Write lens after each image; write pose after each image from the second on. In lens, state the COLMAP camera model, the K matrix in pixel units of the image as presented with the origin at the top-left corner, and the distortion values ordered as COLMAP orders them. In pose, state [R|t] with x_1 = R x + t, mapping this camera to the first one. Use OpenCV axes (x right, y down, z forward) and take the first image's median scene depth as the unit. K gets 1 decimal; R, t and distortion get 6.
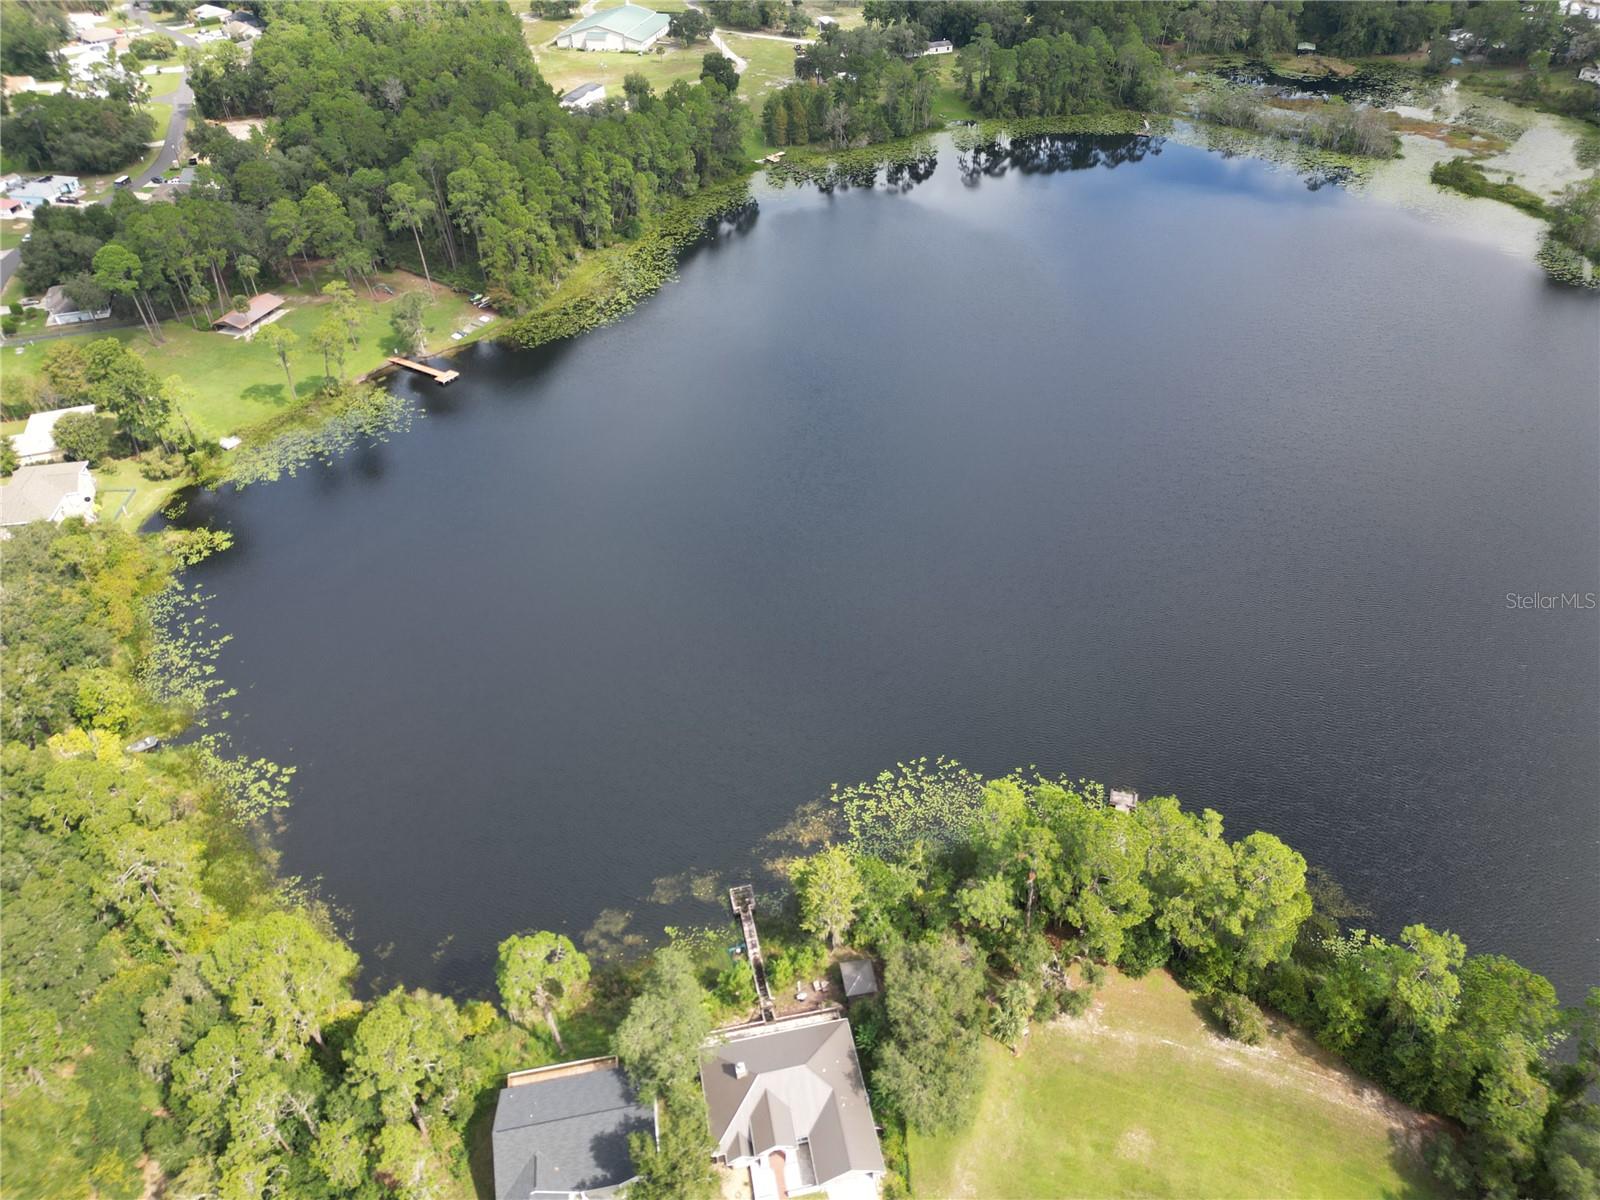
lens RADIAL K [[1112.7, 0, 797.5], [0, 1112.7, 596.5], [0, 0, 1]] dist [0.037936, -0.042018]
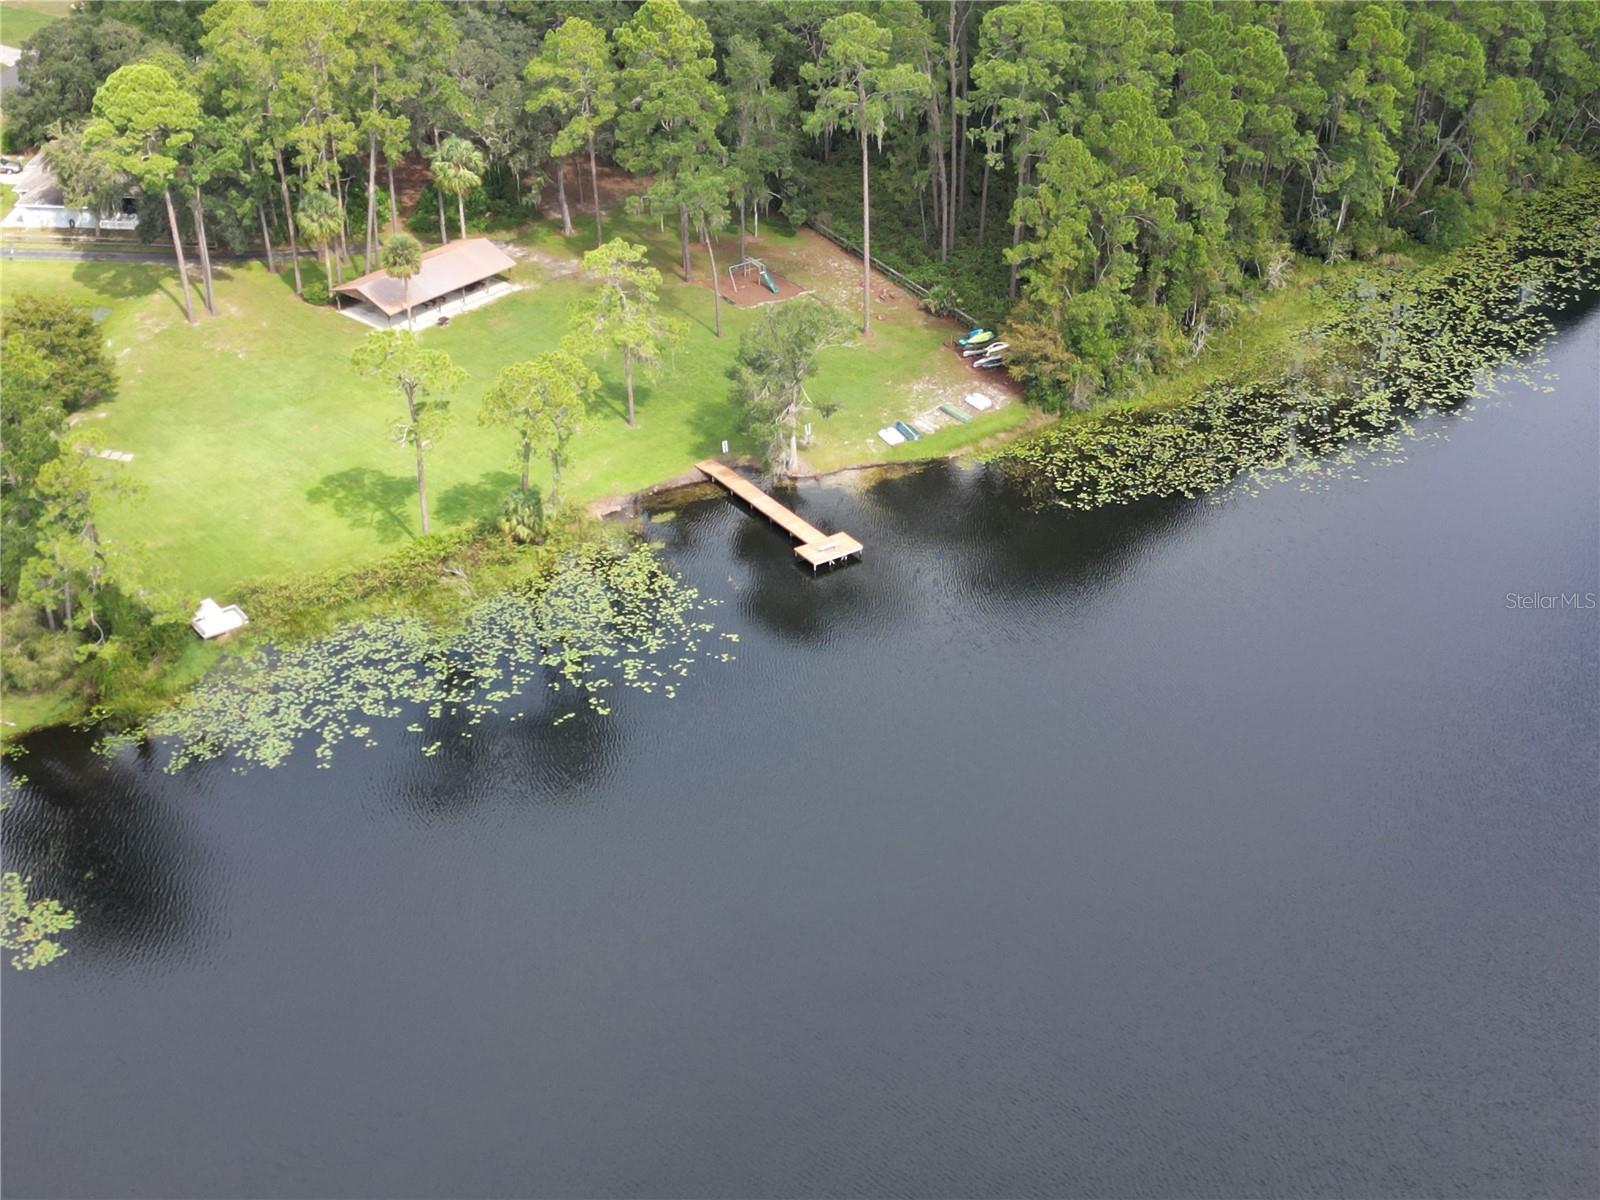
lens RADIAL K [[1217.4, 0, 905.5], [0, 1217.4, 433.5], [0, 0, 1]] dist [0.028938, -0.001750]
pose [[0.904868, 0.232024, -0.356902, -0.159015], [-0.264964, 0.963179, -0.045604, -0.214573], [0.333179, 0.135831, 0.933028, 0.627838]]
